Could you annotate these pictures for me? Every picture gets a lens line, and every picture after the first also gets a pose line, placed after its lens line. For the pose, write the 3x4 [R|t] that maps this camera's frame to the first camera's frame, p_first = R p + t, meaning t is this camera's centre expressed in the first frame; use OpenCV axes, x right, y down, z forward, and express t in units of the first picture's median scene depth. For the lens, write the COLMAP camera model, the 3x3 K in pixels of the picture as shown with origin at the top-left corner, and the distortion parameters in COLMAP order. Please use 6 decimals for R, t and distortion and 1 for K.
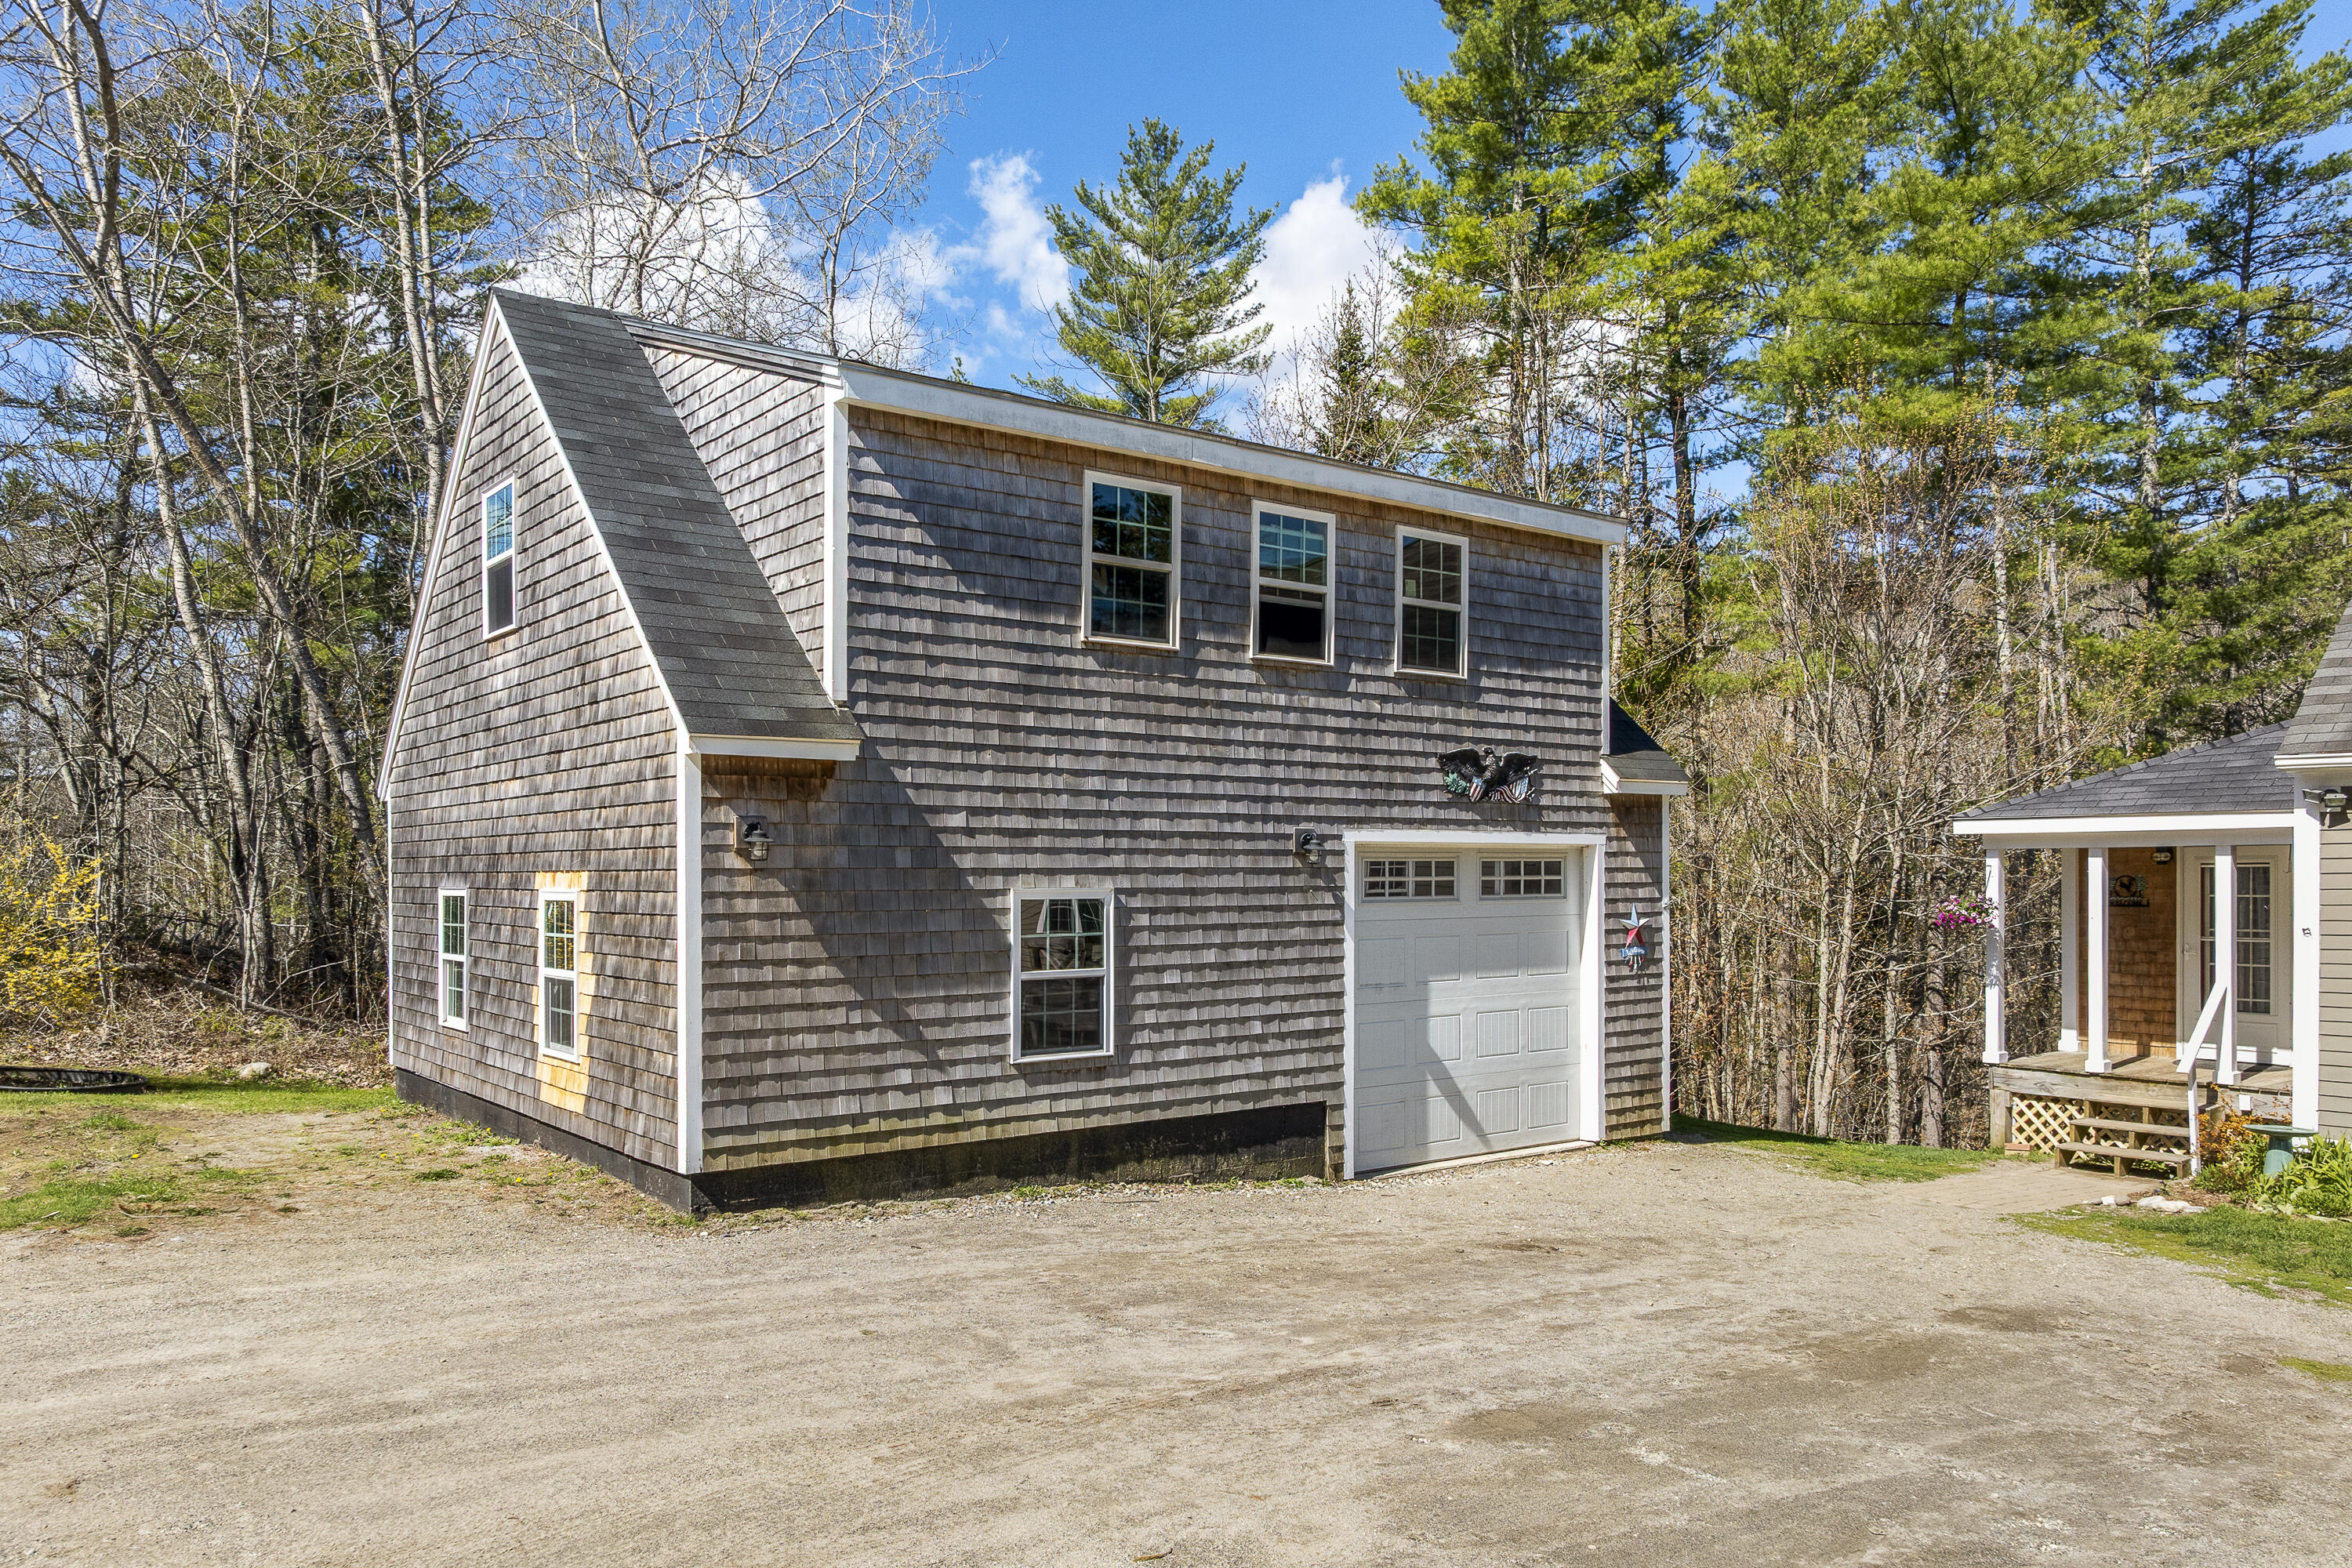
lens RADIAL K [[1647.7, 0, 1181.2], [0, 1647.7, 886.4], [0, 0, 1]] dist [0.010333, -0.017112]
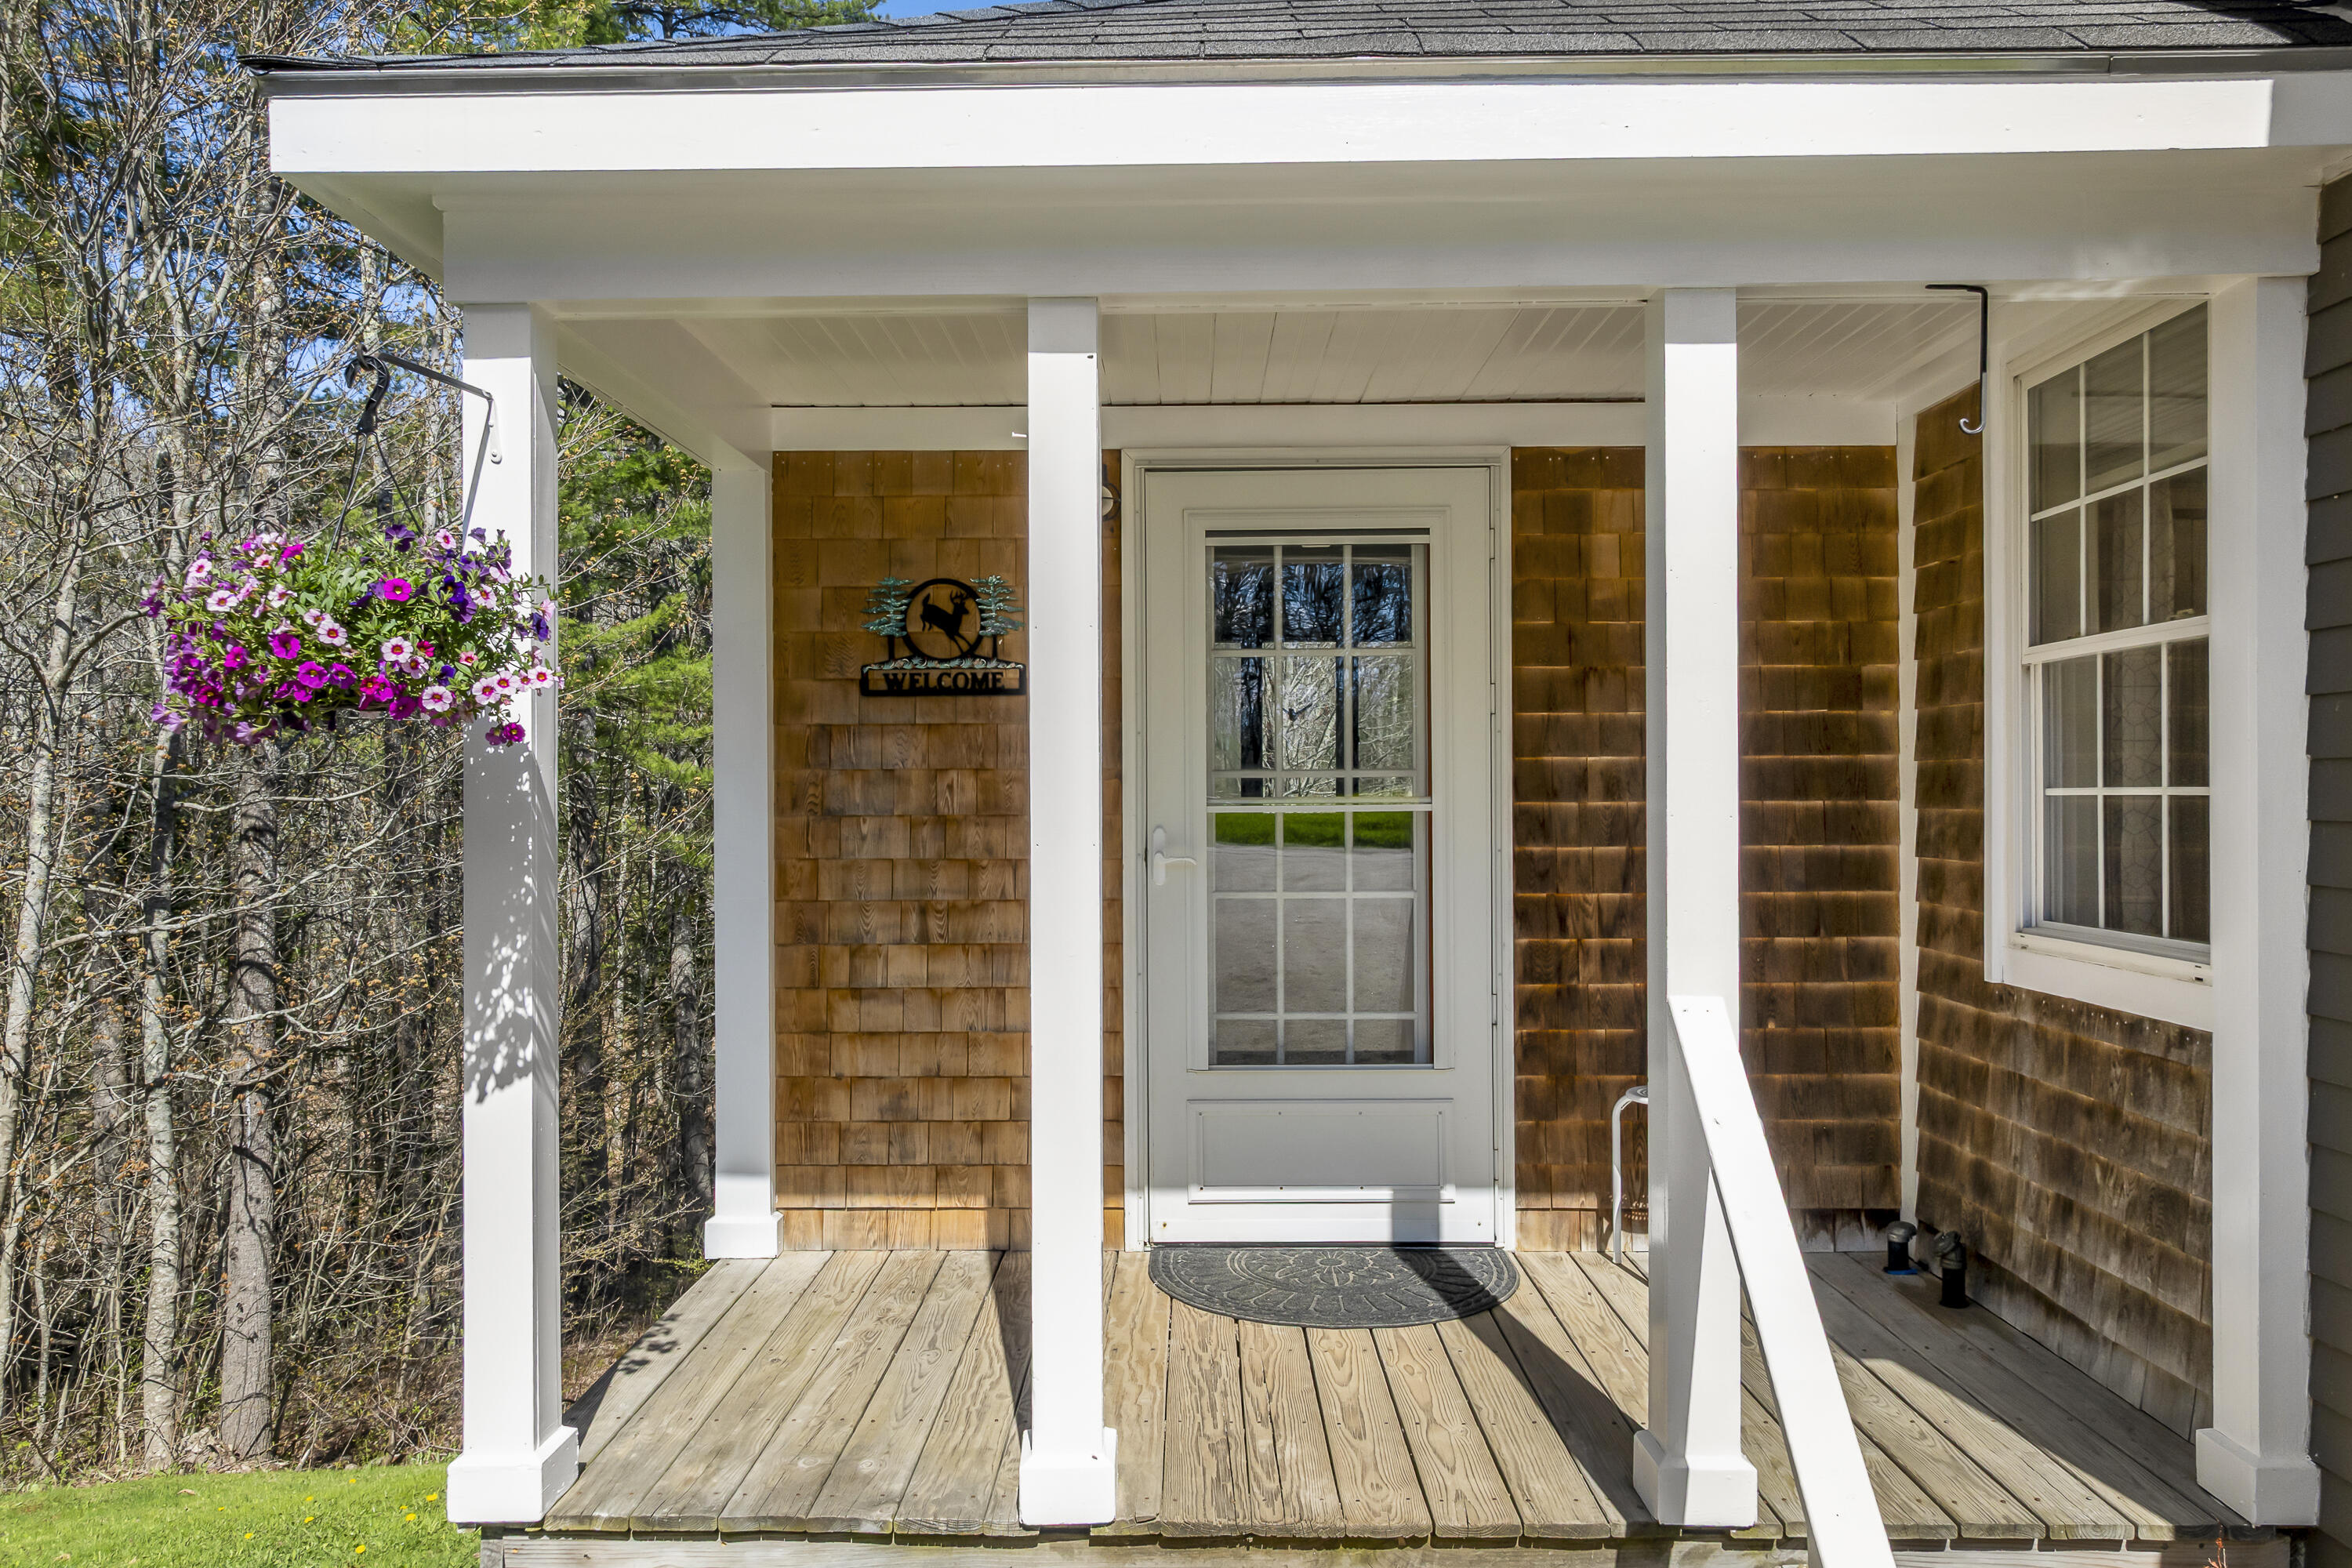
lens RADIAL K [[1647.7, 0, 1183.9], [0, 1647.7, 798.1], [0, 0, 1]] dist [0.010333, -0.017112]
pose [[0.599278, 0.001711, 0.800539, 0.523664], [0.006288, 0.999957, -0.006844, 0.042748], [-0.800516, 0.009135, 0.599241, 1.109088]]
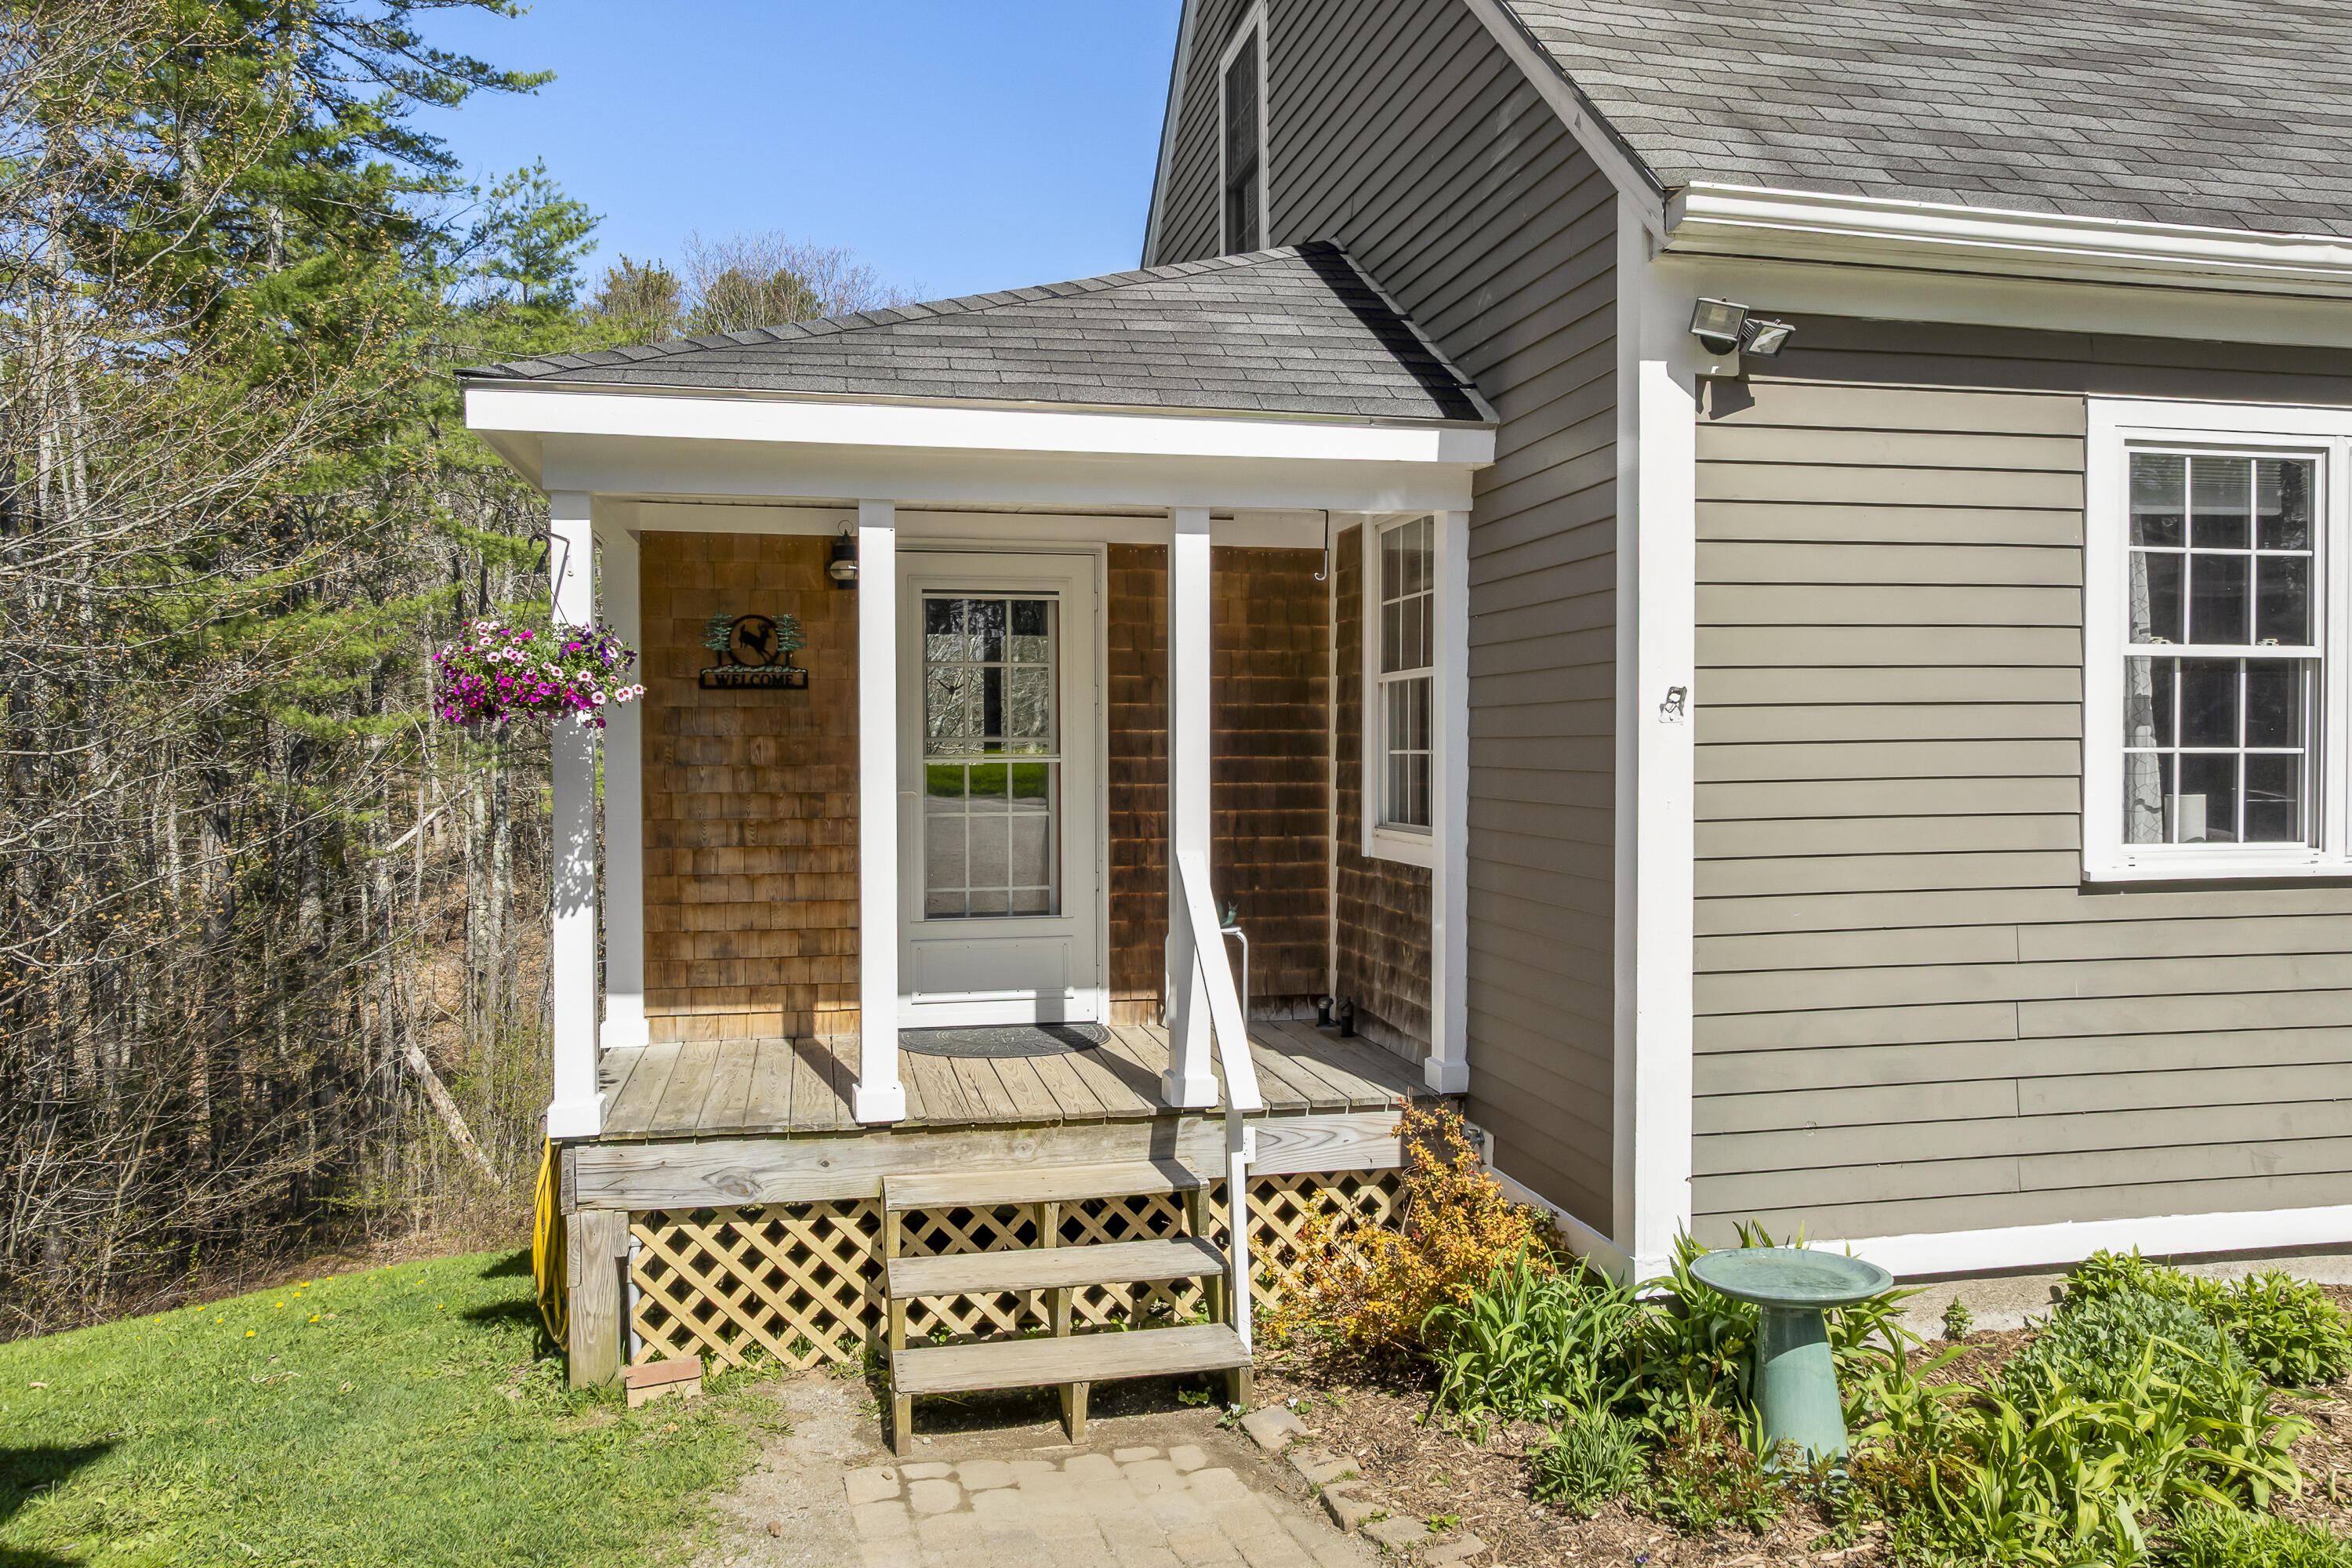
lens RADIAL K [[1647.7, 0, 1163.3], [0, 1647.7, 774.7], [0, 0, 1]] dist [0.010333, -0.017112]
pose [[0.411724, -0.009840, 0.911255, 0.316811], [0.005481, 0.999950, 0.008321, 0.043126], [-0.911292, 0.001568, 0.411758, 1.002306]]
